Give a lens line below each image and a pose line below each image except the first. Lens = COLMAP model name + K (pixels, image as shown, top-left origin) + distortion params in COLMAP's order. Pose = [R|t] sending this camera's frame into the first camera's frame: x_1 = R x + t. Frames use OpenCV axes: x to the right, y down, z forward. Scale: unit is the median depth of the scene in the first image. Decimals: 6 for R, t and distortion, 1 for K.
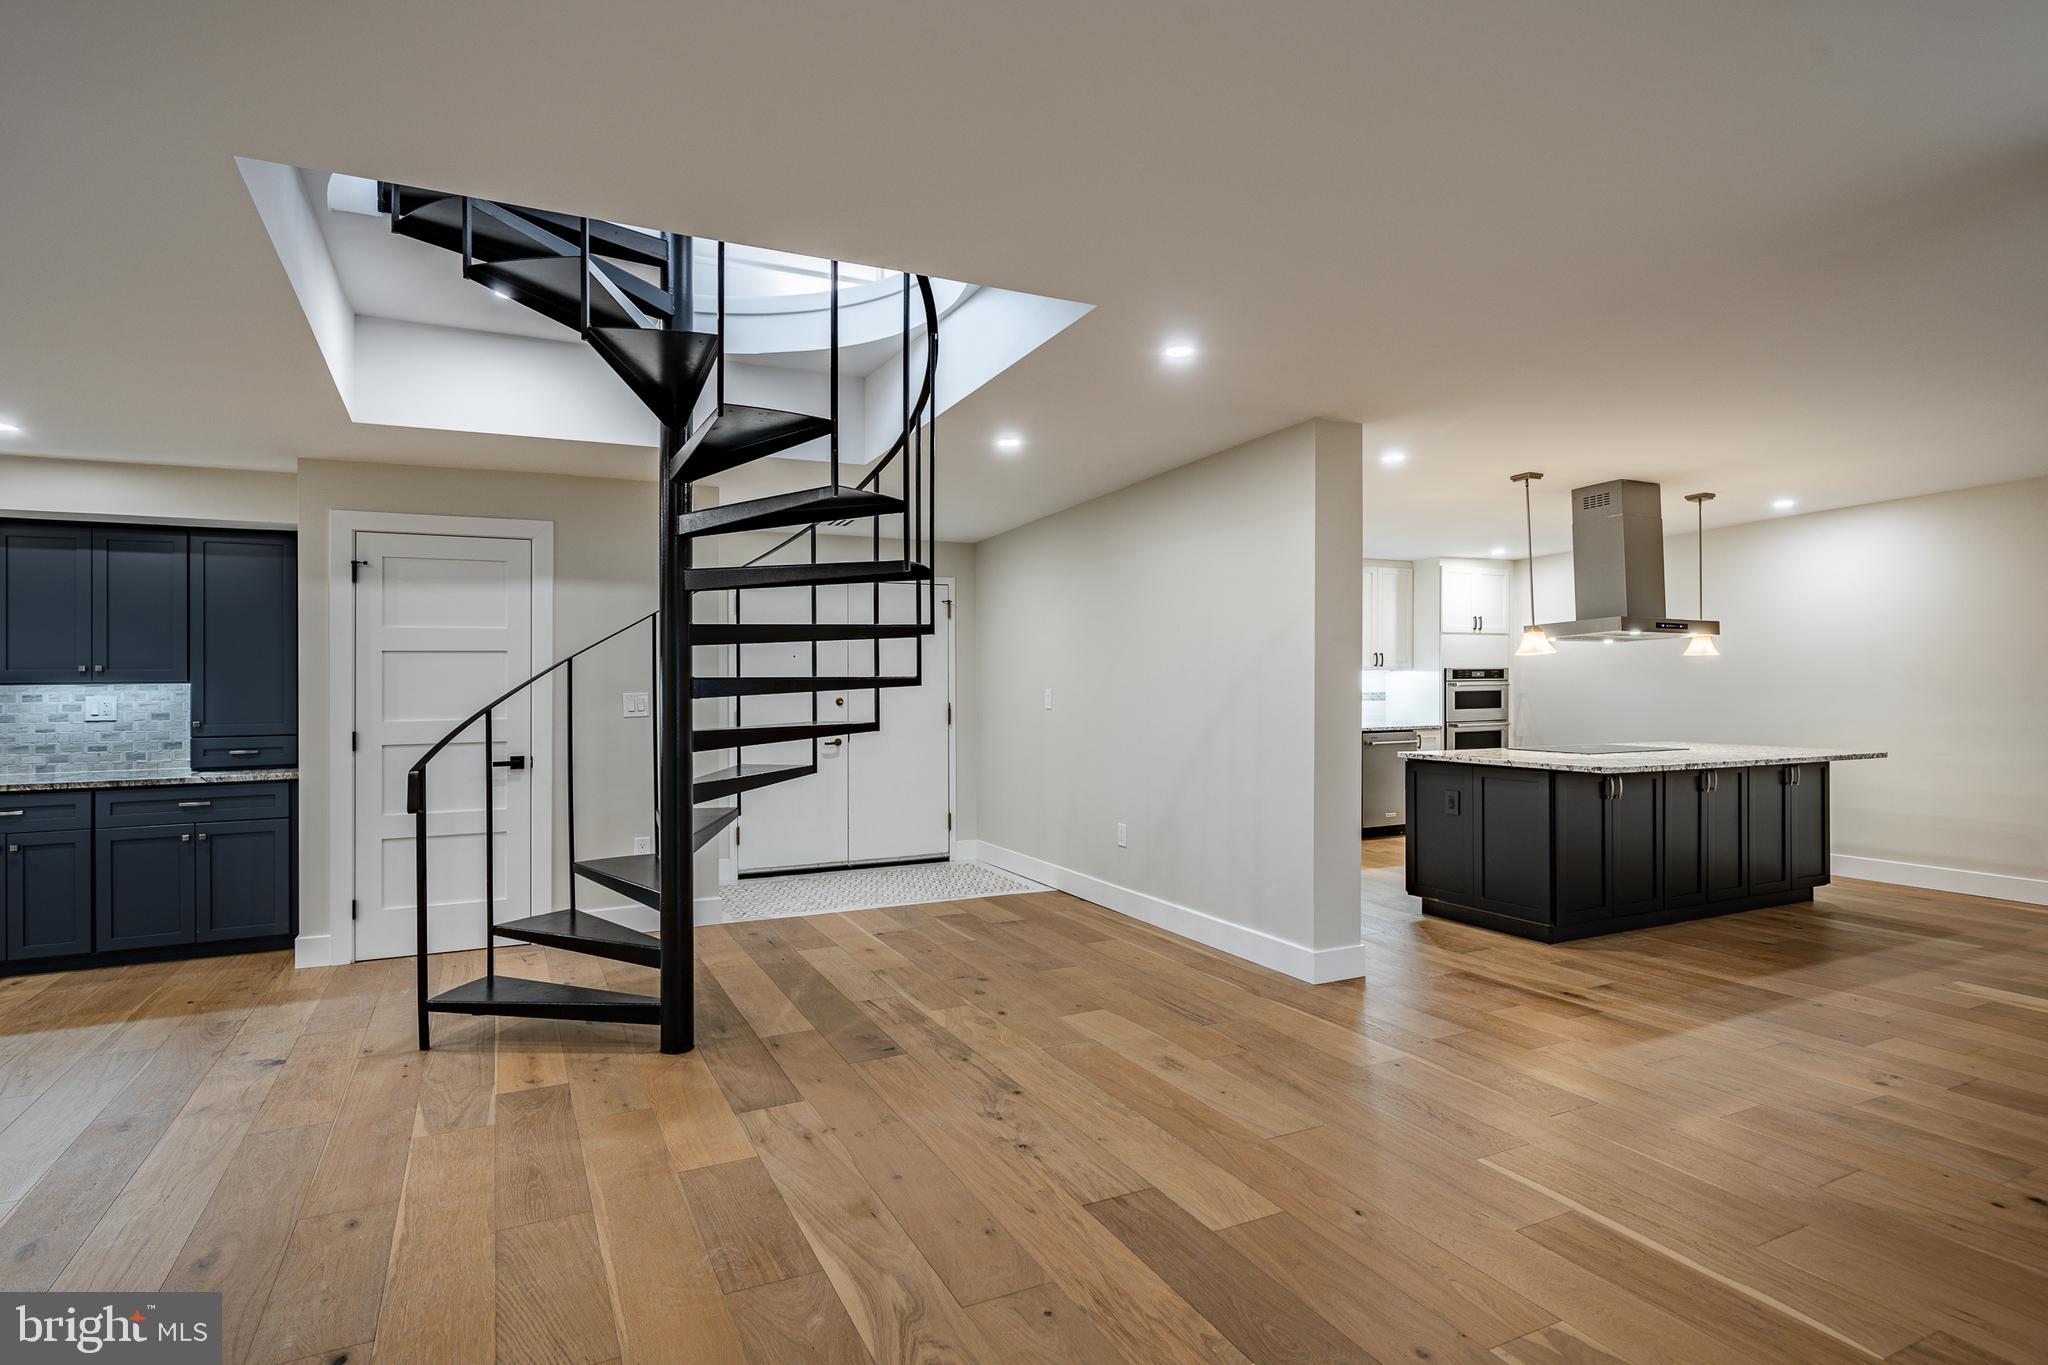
lens RADIAL K [[1085.0, 0, 981.2], [0, 1085.0, 665.4], [0, 0, 1]] dist [-0.001512, 0.005356]
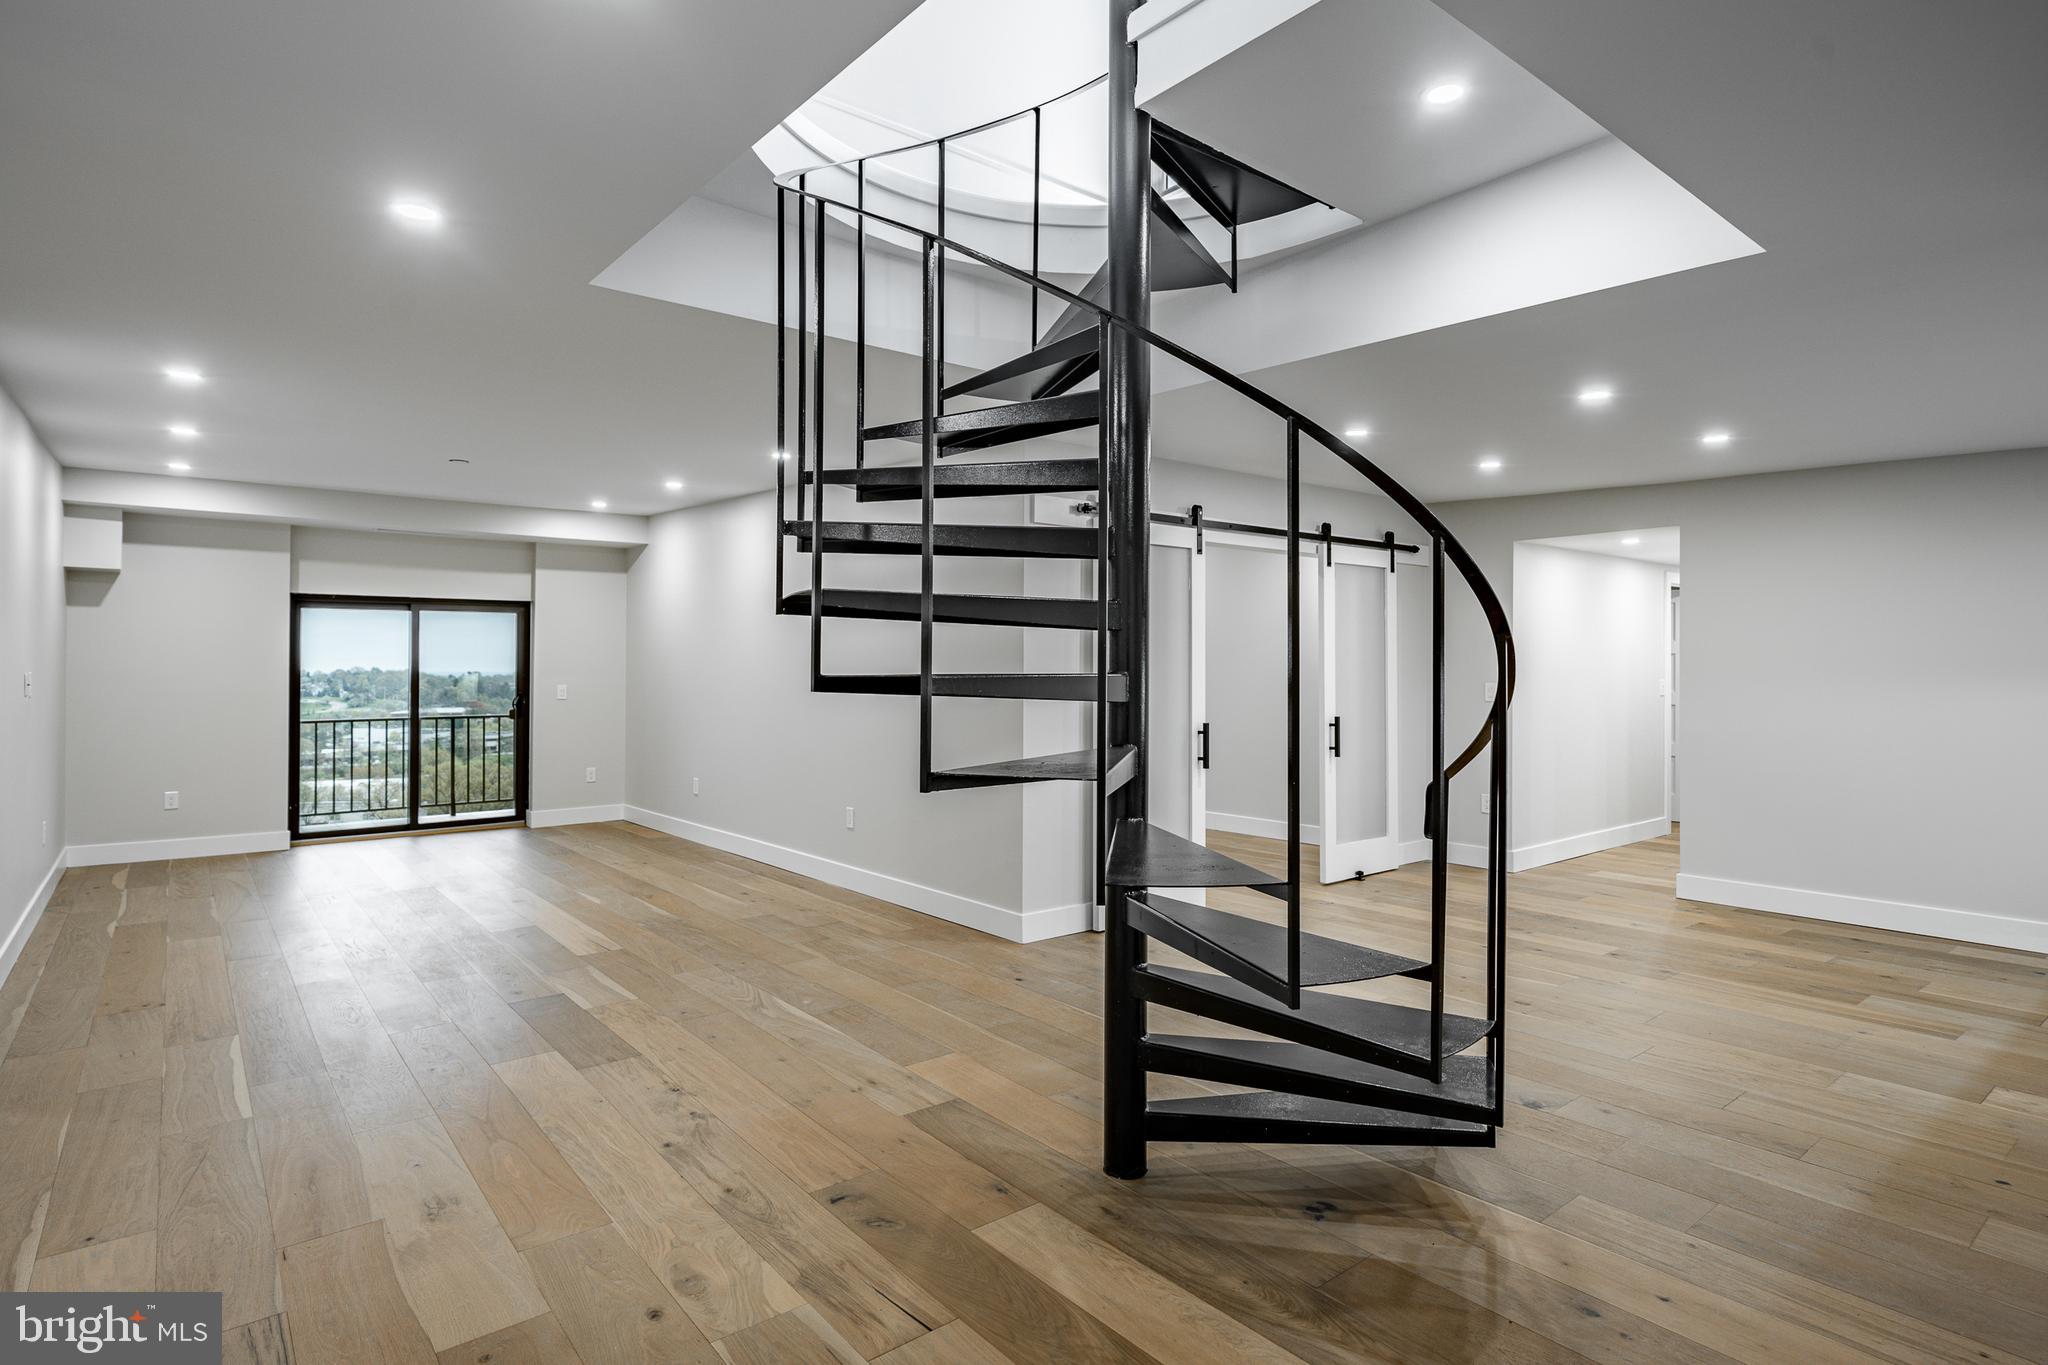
lens RADIAL K [[1033.1, 0, 973.6], [0, 1033.1, 658.3], [0, 0, 1]] dist [0.003334, 0.000654]
pose [[-0.976558, 0.008260, -0.215098, -0.022125], [0.012392, 0.999764, -0.017869, 0.009961], [0.214899, -0.020115, -0.976429, 1.286820]]
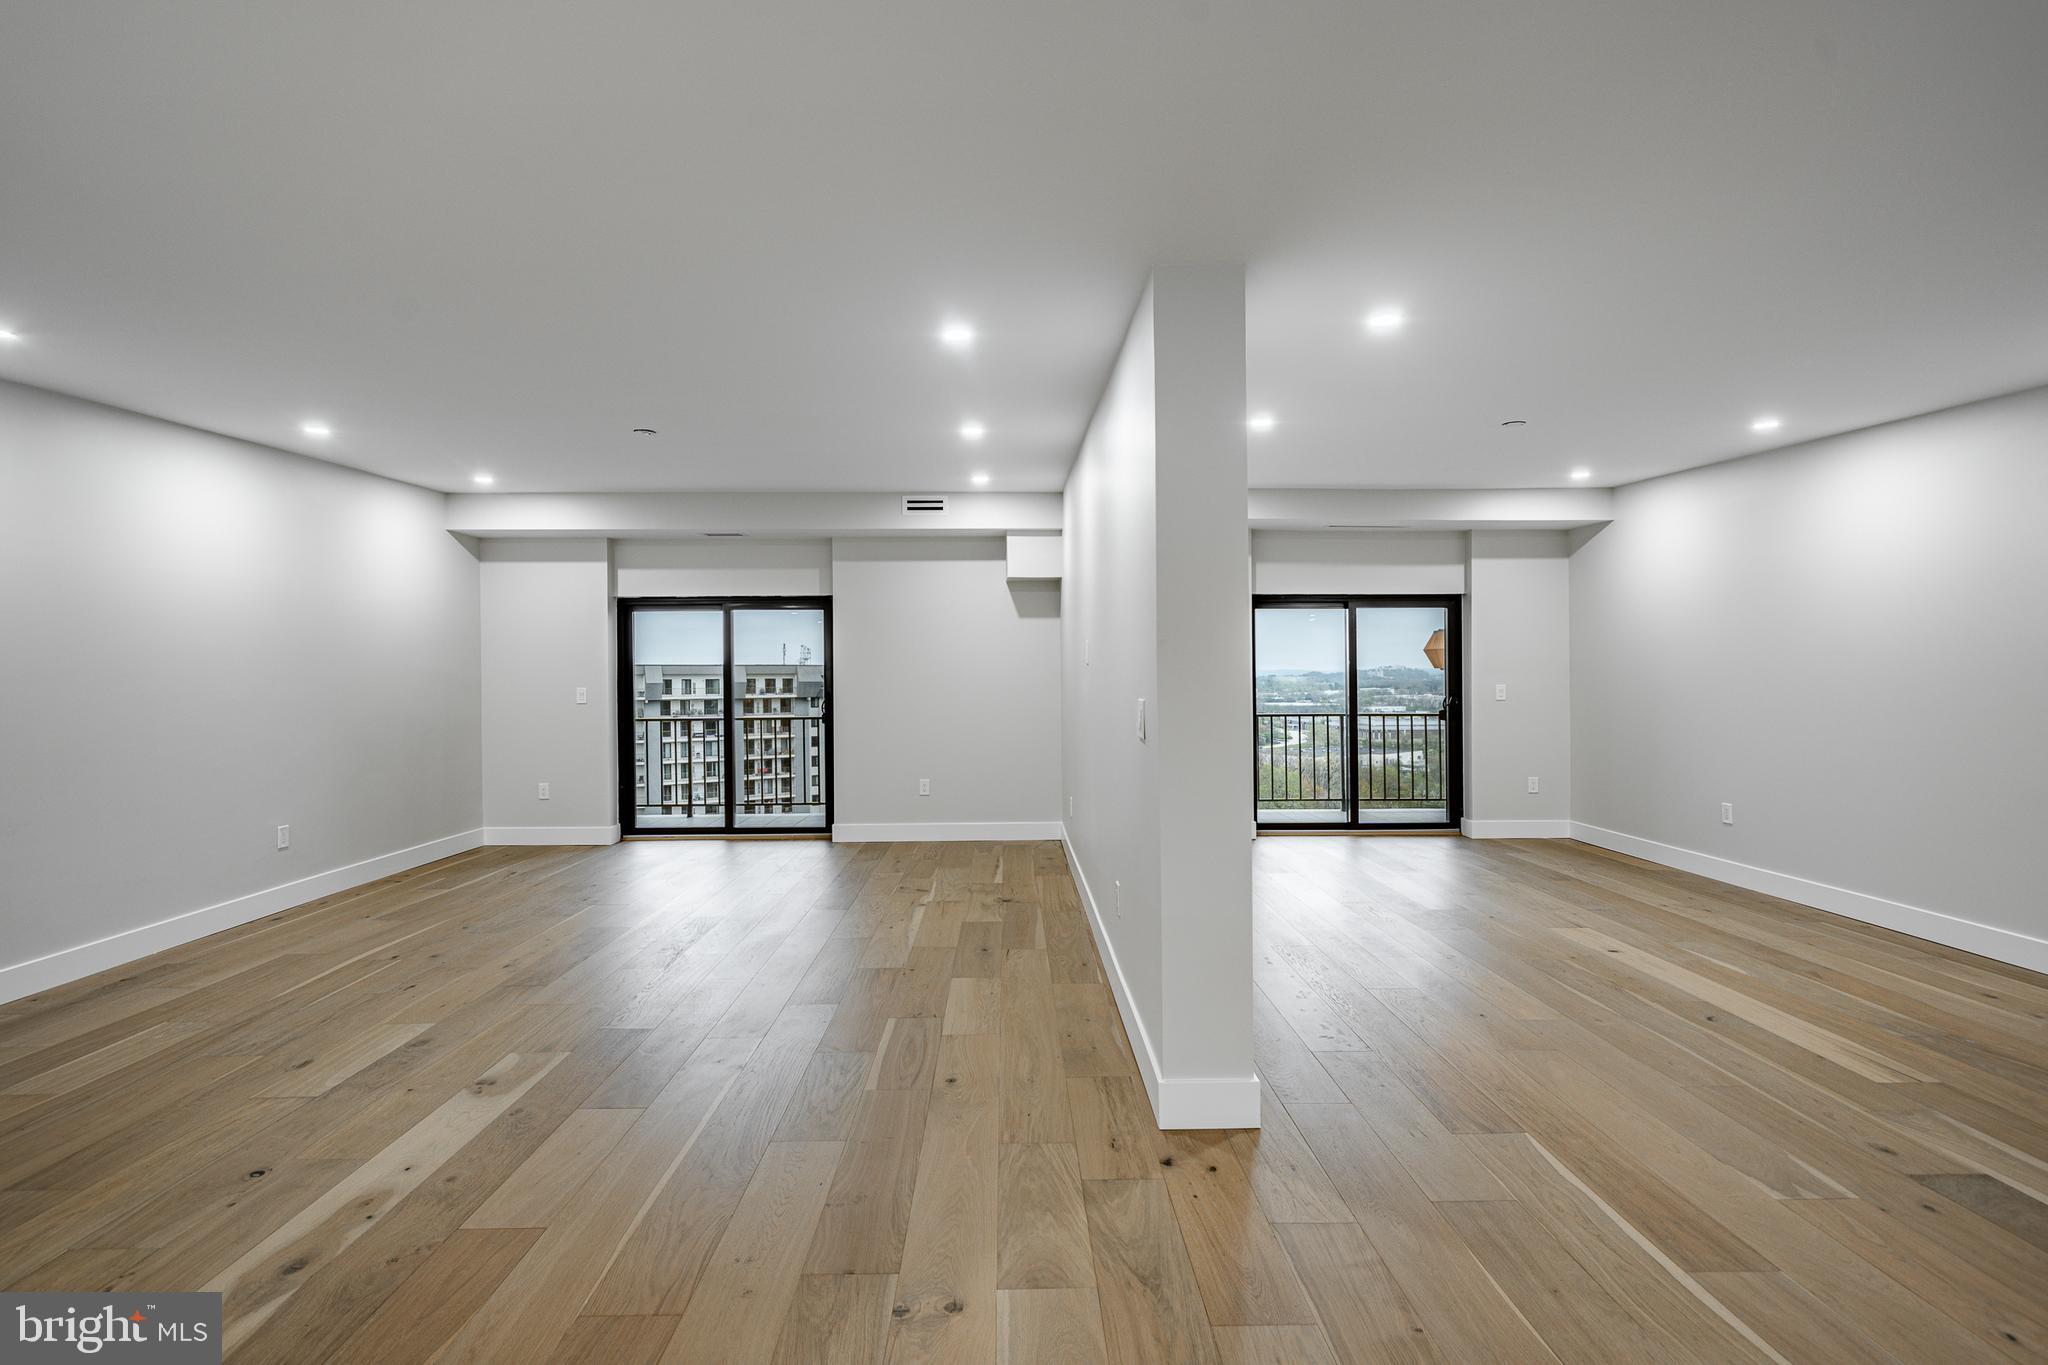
lens RADIAL K [[937.3, 0, 1017.7], [0, 937.3, 674.8], [0, 0, 1]] dist [0.000008, -0.000492]
pose [[-0.911423, 0.006184, 0.411424, 0.383441], [0.004256, 0.999975, -0.005604, 0.004298], [-0.411448, -0.003357, -0.911427, 1.031802]]
